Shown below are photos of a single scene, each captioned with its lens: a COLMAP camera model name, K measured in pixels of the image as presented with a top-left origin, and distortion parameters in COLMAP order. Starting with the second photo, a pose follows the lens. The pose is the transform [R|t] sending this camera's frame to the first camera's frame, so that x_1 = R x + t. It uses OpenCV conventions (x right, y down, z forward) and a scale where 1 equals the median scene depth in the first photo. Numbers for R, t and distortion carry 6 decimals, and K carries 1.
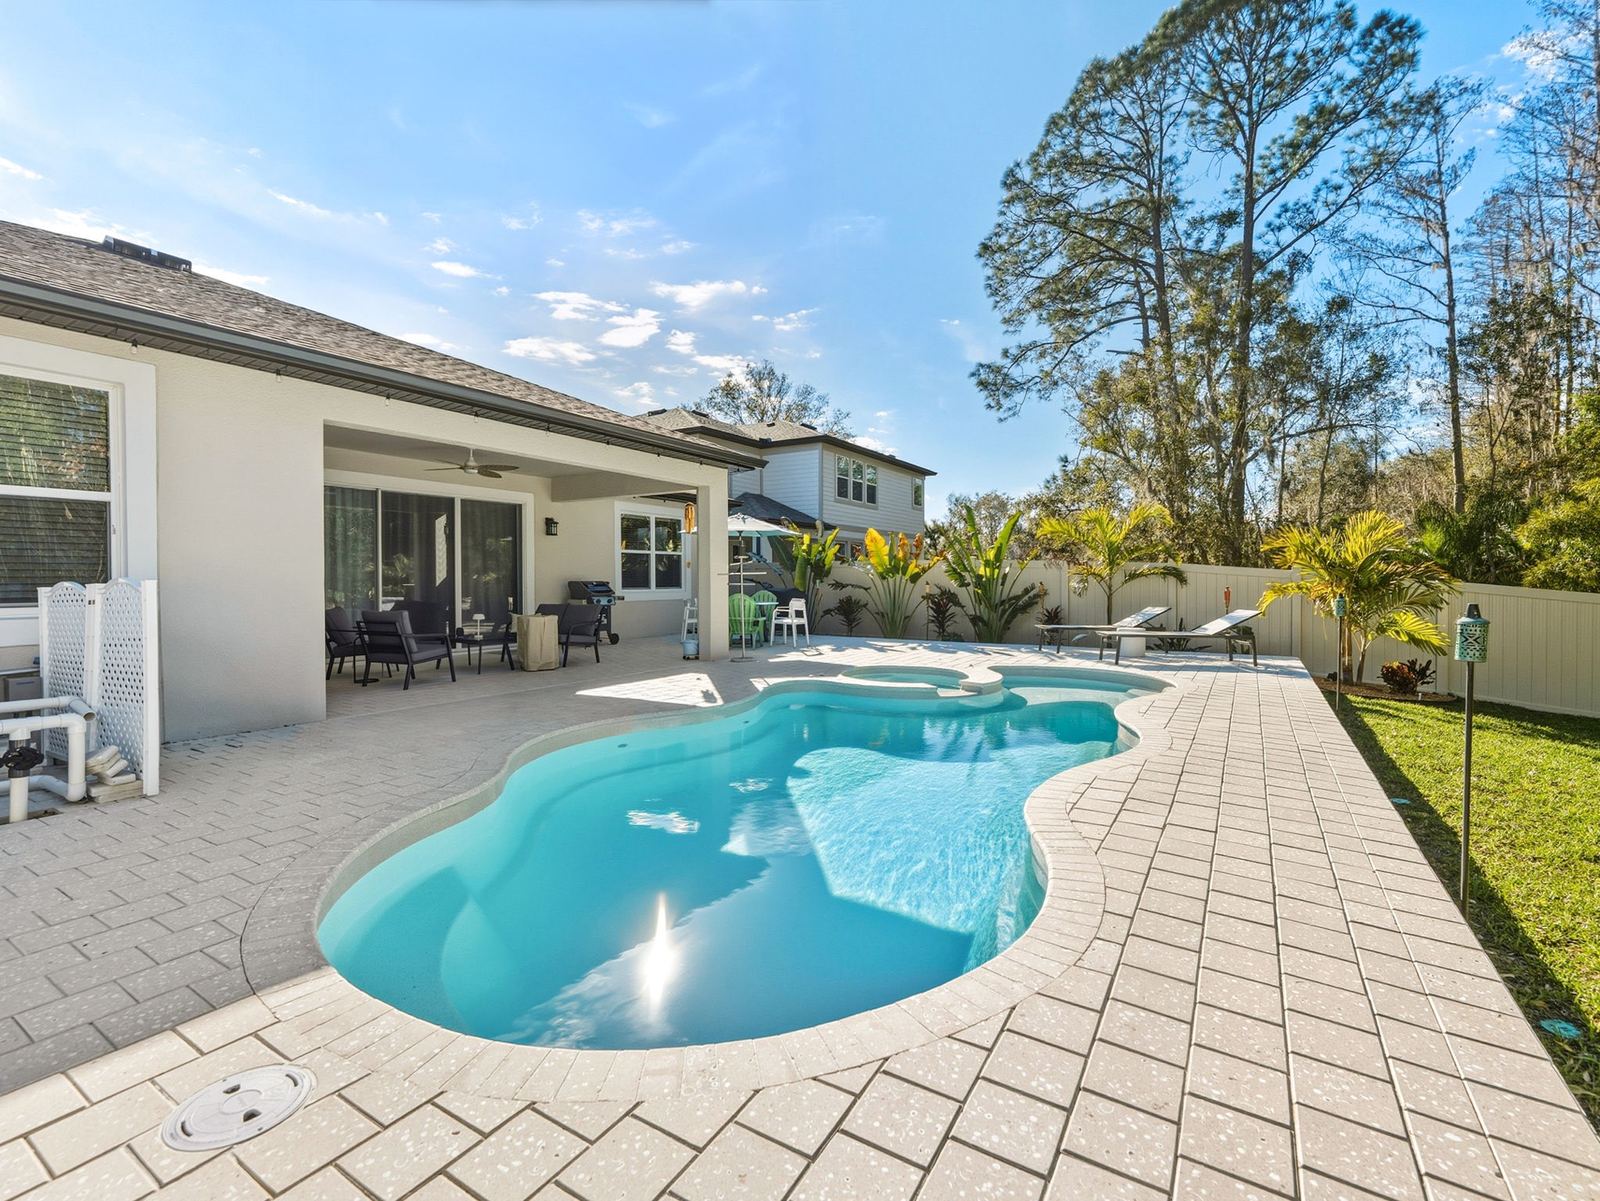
lens RADIAL K [[716.4, 0, 793.5], [0, 716.4, 588.5], [0, 0, 1]] dist [-0.003191, -0.000278]
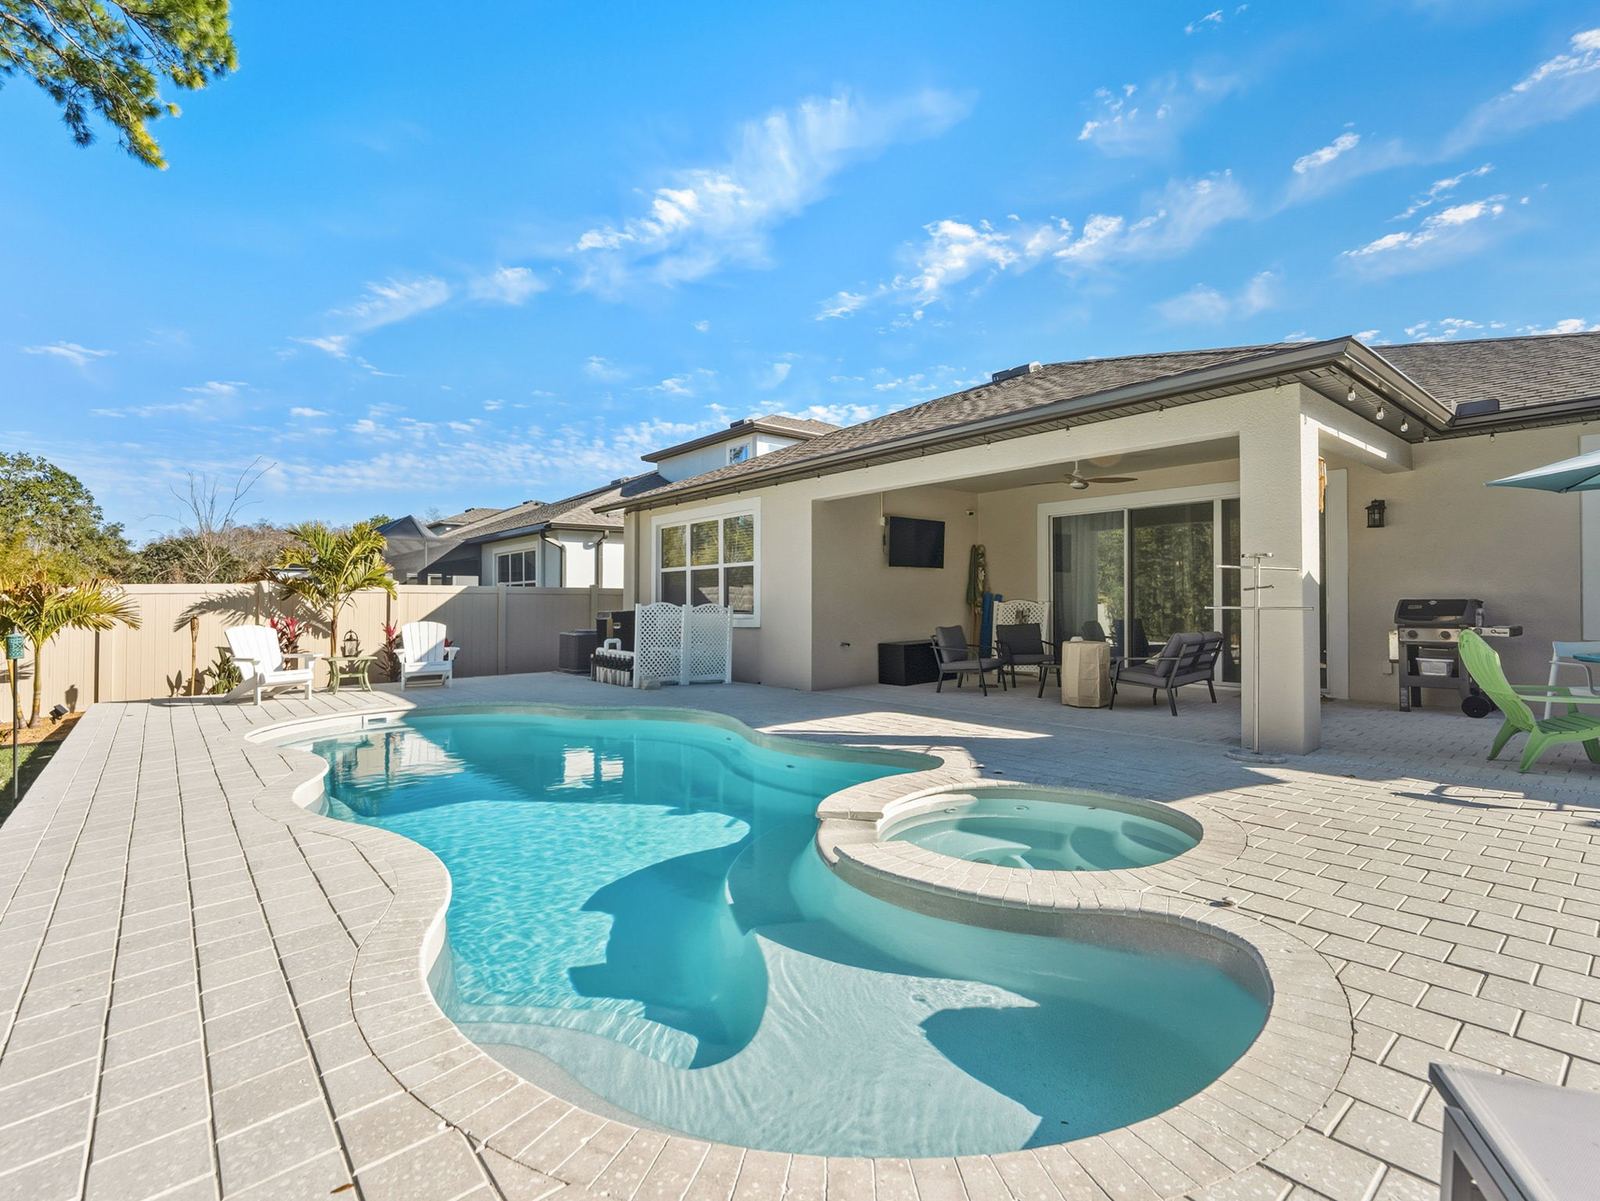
lens RADIAL K [[716.4, 0, 793.5], [0, 716.4, 588.5], [0, 0, 1]] dist [-0.003191, -0.000278]
pose [[-0.289001, -0.001745, -0.957327, 0.159363], [-0.010433, 0.999945, 0.001327, -0.005726], [0.957272, 0.010372, -0.289003, 0.252285]]
